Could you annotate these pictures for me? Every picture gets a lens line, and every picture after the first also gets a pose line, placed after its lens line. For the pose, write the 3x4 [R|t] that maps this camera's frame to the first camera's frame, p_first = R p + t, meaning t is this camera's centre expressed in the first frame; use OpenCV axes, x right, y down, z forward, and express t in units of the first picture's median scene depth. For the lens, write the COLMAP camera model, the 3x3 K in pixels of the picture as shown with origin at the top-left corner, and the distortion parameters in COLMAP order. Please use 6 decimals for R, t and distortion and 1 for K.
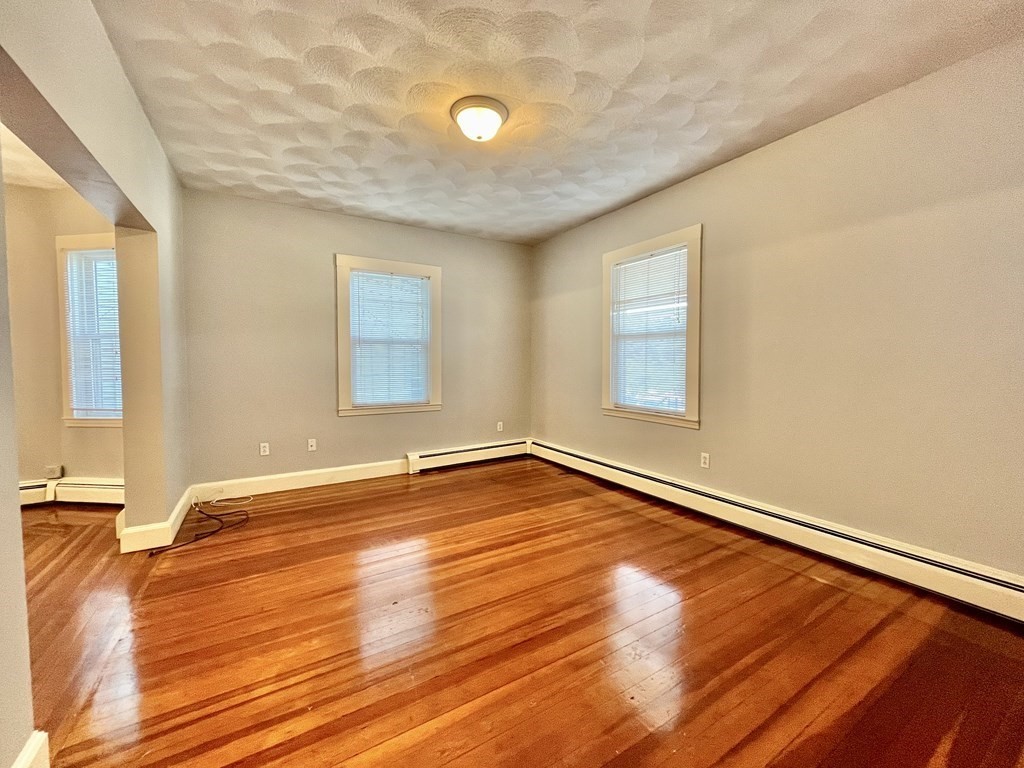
lens RADIAL K [[412.0, 0, 511.8], [0, 412.0, 381.1], [0, 0, 1]] dist [-0.000405, -0.000092]
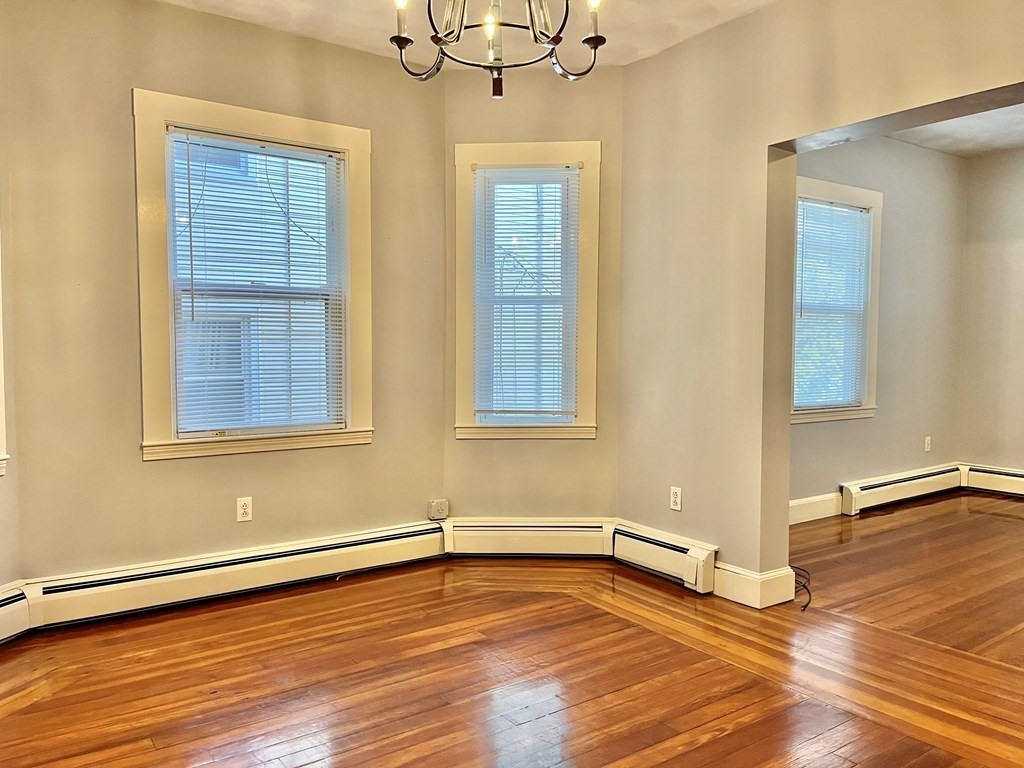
lens RADIAL K [[766.3, 0, 512.5], [0, 766.3, 398.2], [0, 0, 1]] dist [0.020956, -0.058375]
pose [[0.997602, -0.003624, 0.069116, -0.831041], [0.002951, 0.999947, 0.009833, 0.028788], [-0.069148, -0.009605, 0.997560, -0.150532]]
